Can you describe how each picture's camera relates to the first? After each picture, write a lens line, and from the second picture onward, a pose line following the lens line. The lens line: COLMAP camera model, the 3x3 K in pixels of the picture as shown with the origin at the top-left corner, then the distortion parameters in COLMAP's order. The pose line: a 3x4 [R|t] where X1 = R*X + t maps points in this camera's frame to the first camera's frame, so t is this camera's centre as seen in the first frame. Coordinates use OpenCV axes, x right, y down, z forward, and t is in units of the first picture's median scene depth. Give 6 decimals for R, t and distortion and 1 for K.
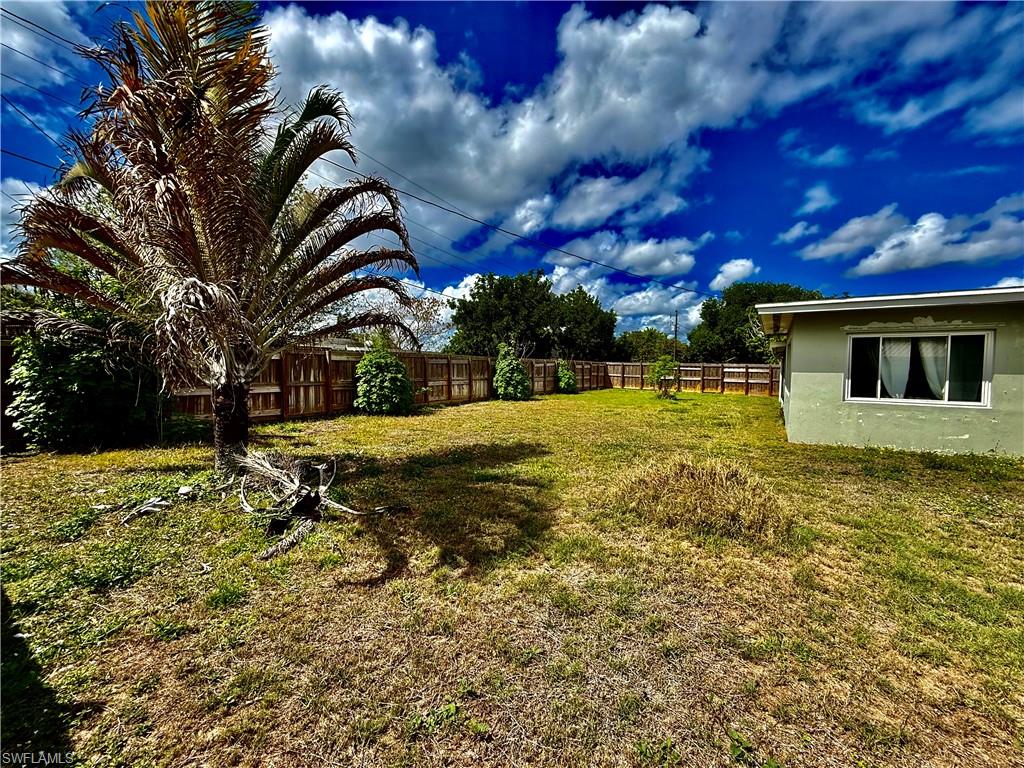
lens RADIAL K [[407.2, 0, 509.6], [0, 407.2, 383.5], [0, 0, 1]] dist [-0.000228, 0.000140]
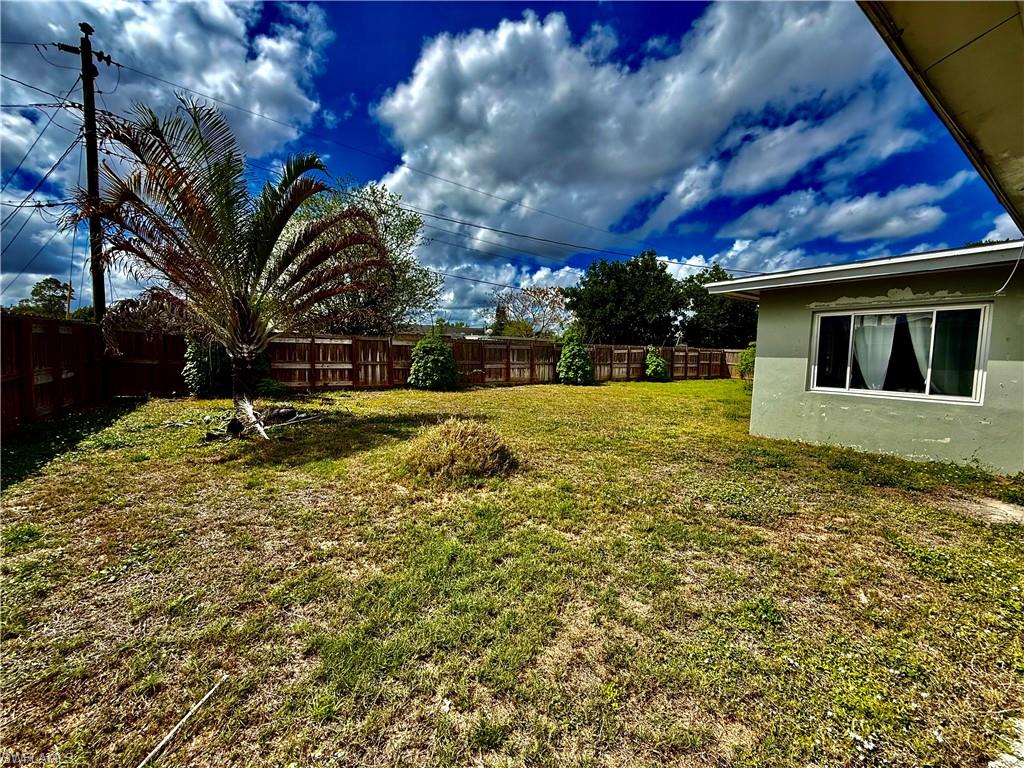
lens RADIAL K [[402.1, 0, 512.9], [0, 402.1, 402.0], [0, 0, 1]] dist [0.002049, 0.000266]
pose [[0.923457, 0.054502, -0.379810, 0.204087], [-0.025481, 0.996386, 0.081027, 0.004651], [0.382854, -0.065147, 0.921509, -0.012530]]
